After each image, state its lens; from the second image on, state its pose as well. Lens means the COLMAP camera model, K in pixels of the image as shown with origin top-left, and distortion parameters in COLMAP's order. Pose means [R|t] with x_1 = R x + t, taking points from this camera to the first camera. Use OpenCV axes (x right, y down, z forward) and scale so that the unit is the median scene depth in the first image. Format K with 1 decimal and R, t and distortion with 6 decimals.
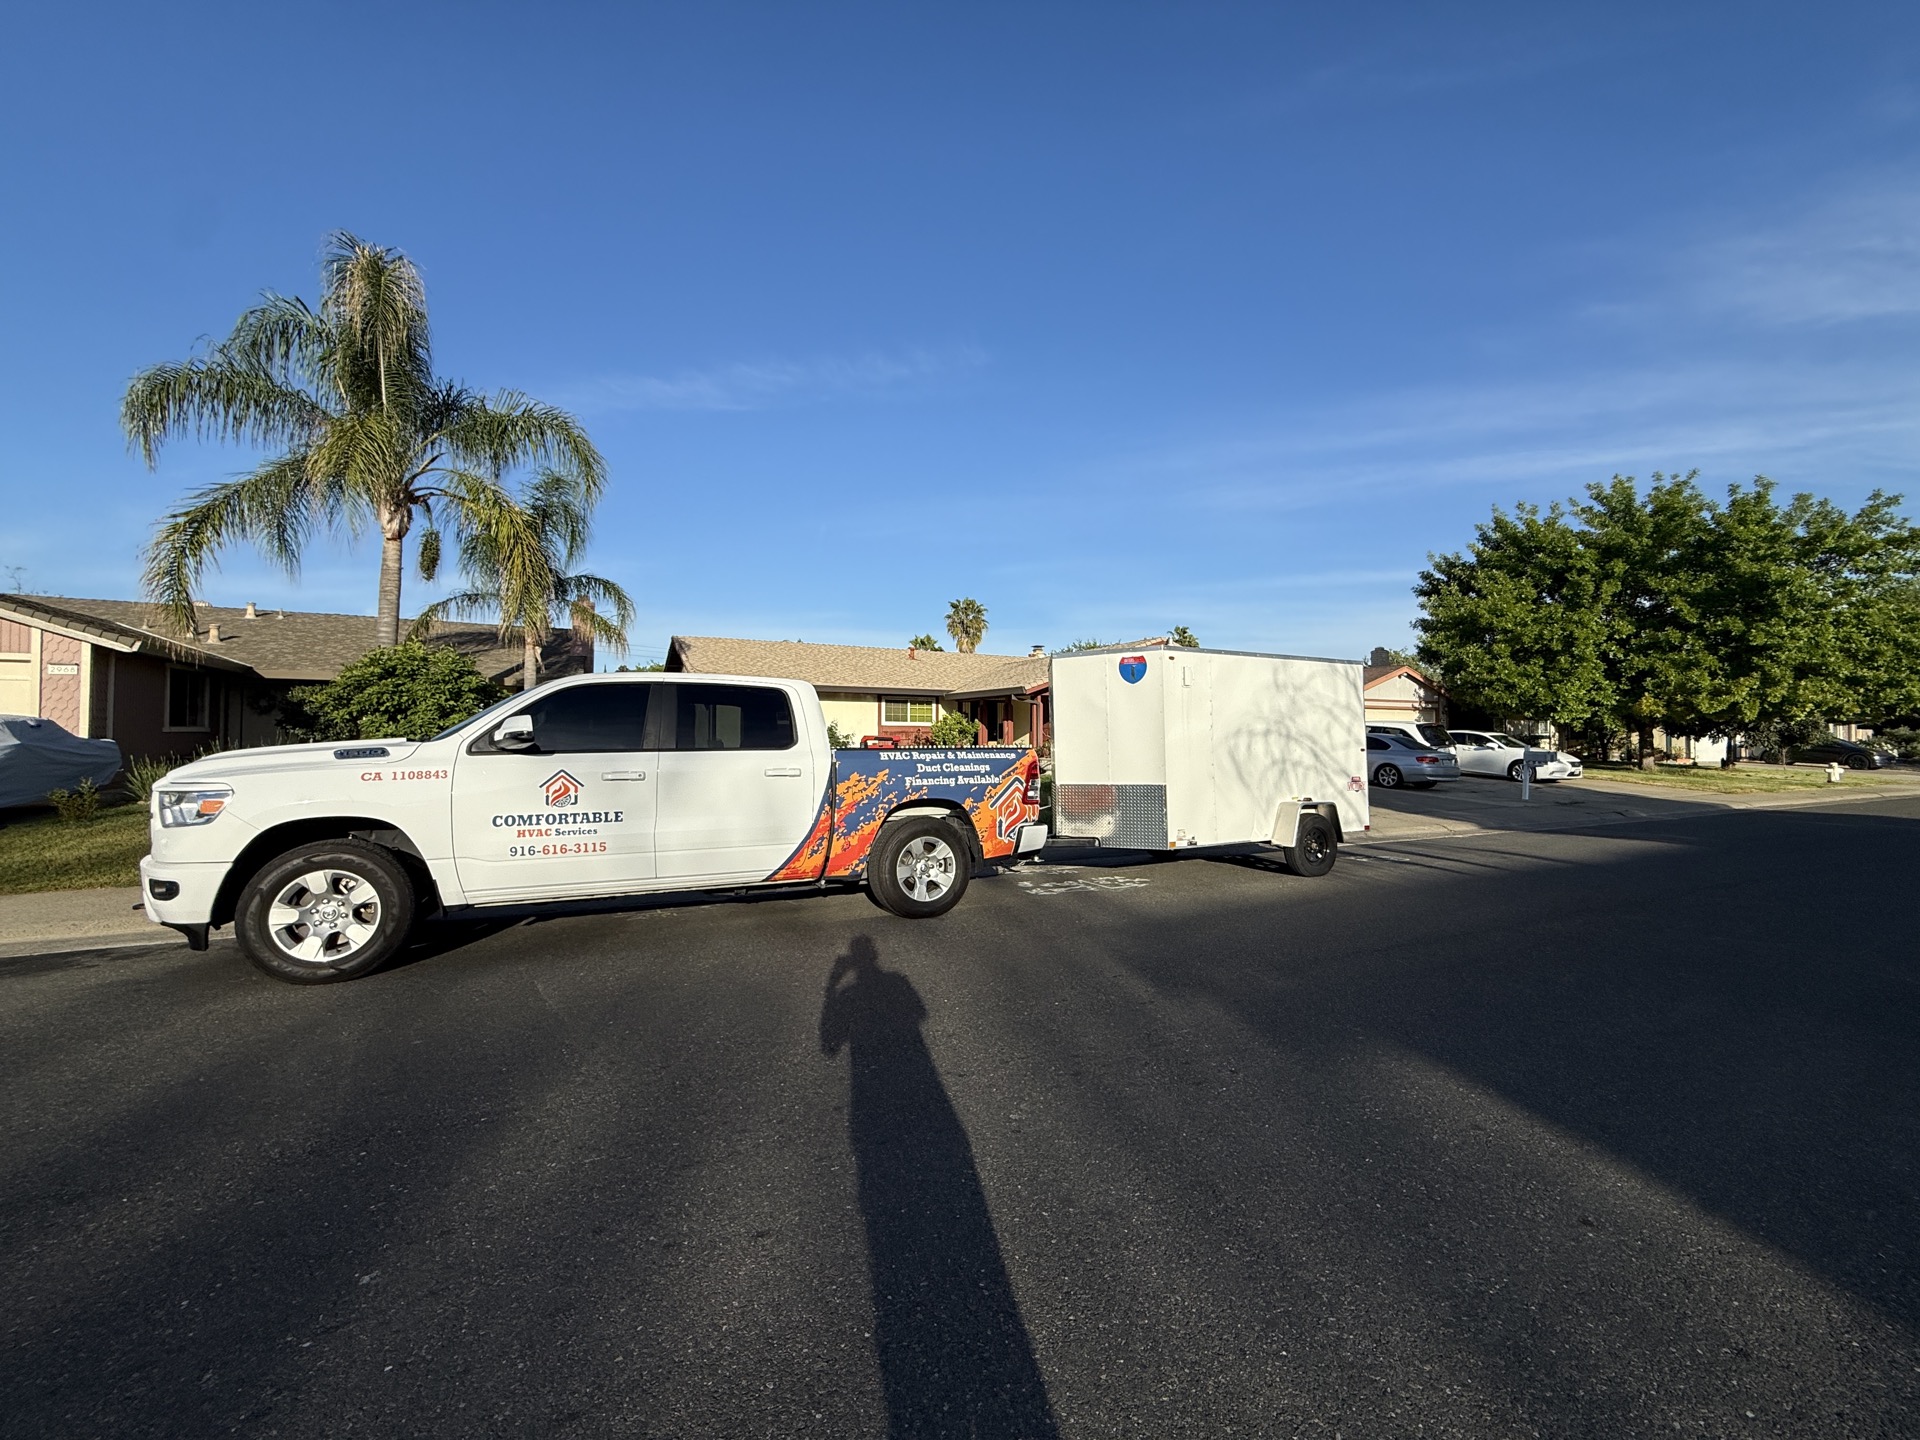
lens RADIAL K [[772.0, 0, 959.8], [0, 772.0, 715.3], [0, 0, 1]] dist [-0.000382, -0.000001]
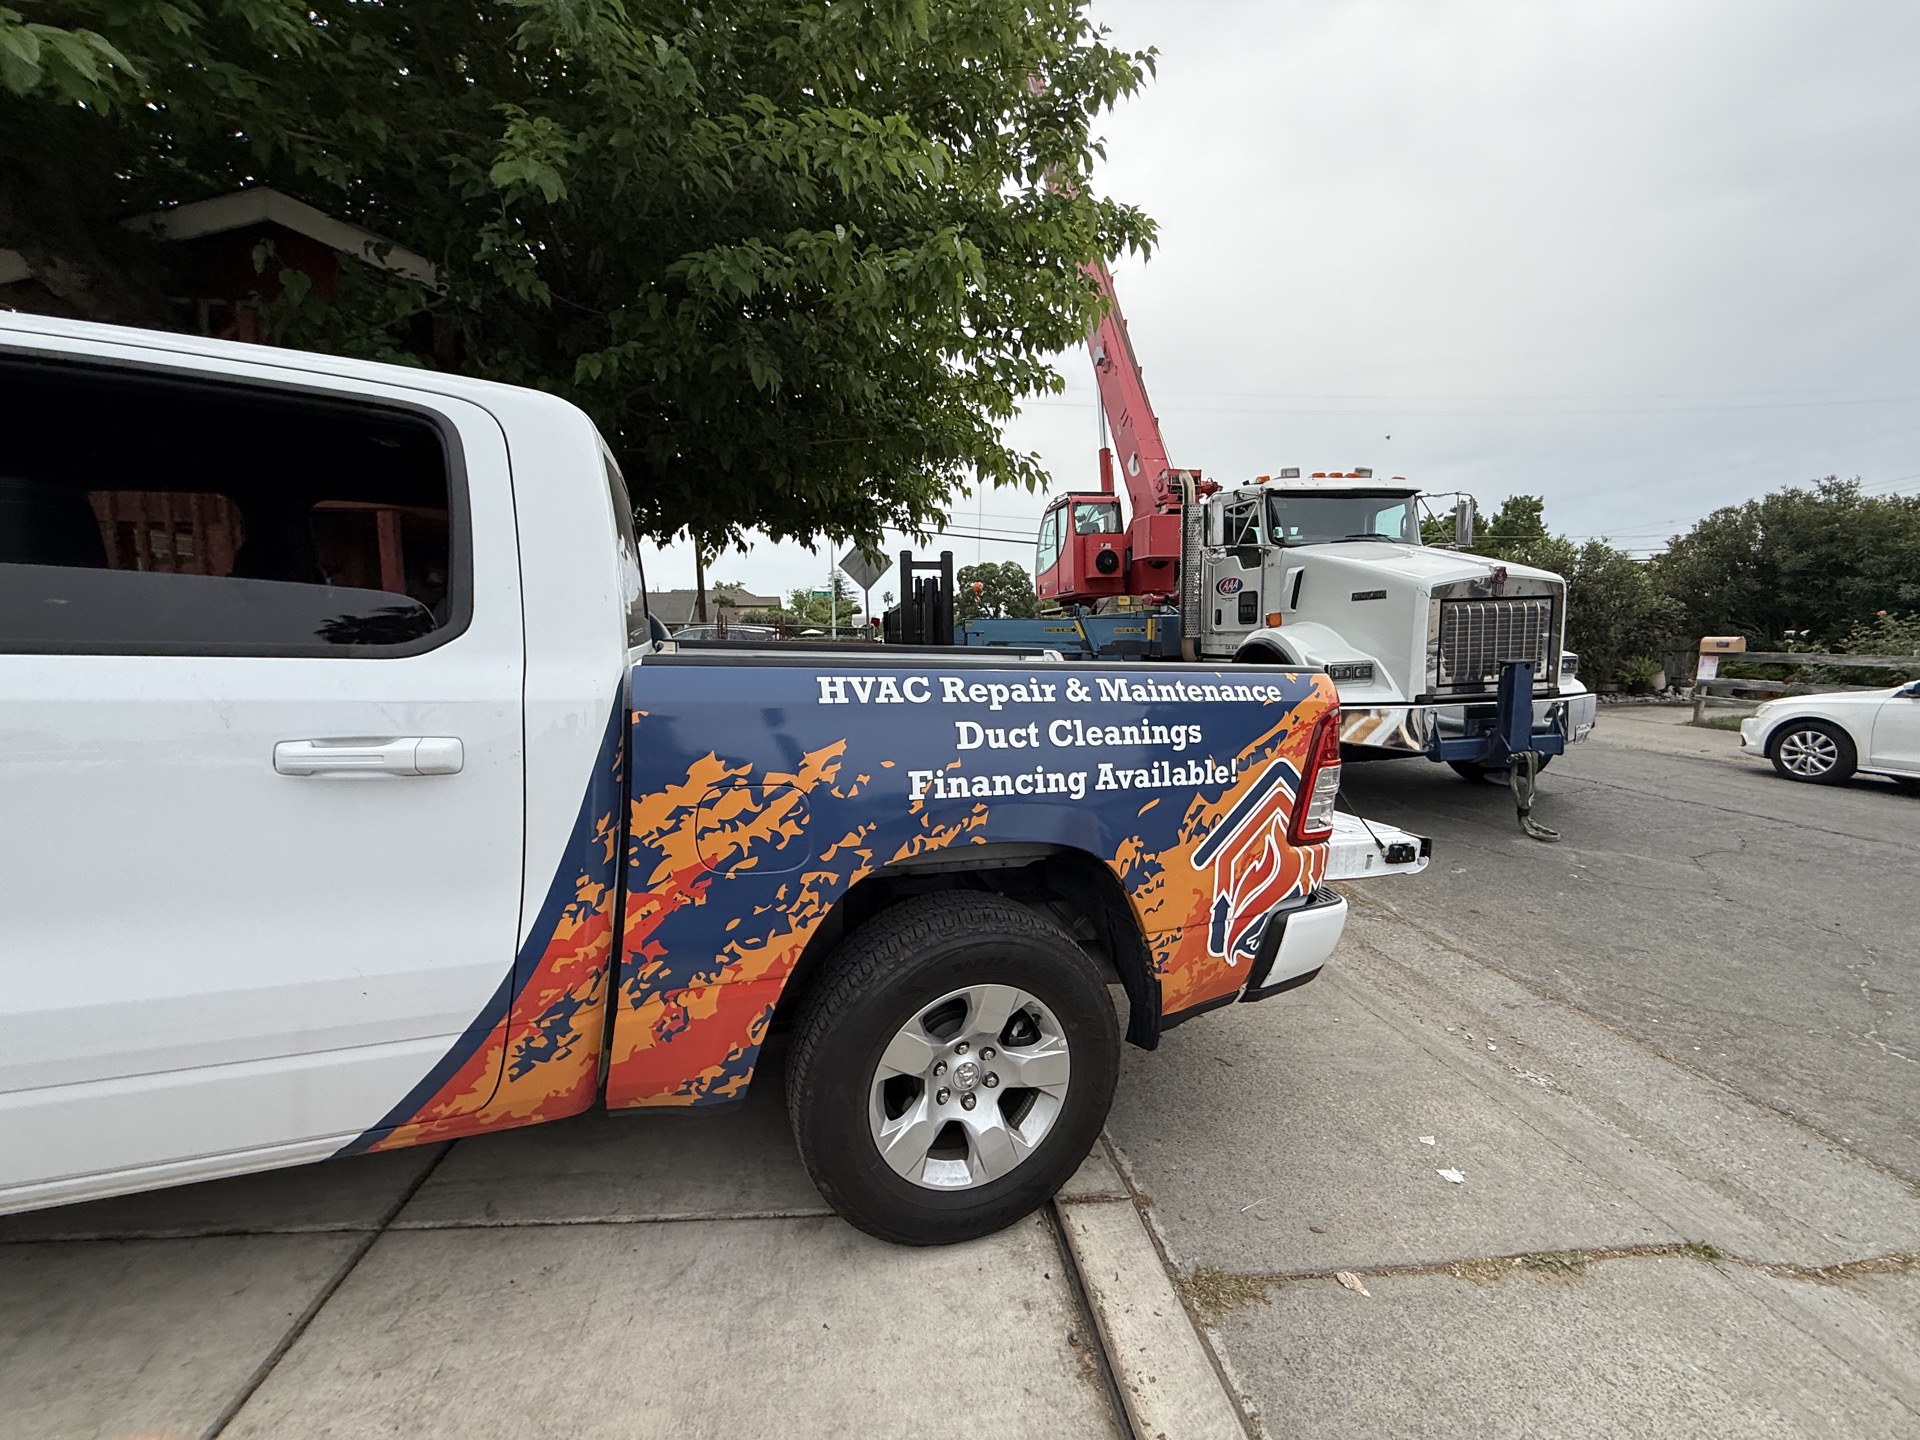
lens RADIAL K [[772.0, 0, 960.1], [0, 772.0, 718.7], [0, 0, 1]] dist [-0.000382, -0.000001]
pose [[0.992013, 0.056811, -0.112614, -0.022145], [-0.036766, 0.984292, 0.172679, 0.013925], [0.120655, -0.167159, 0.978519, 0.711845]]
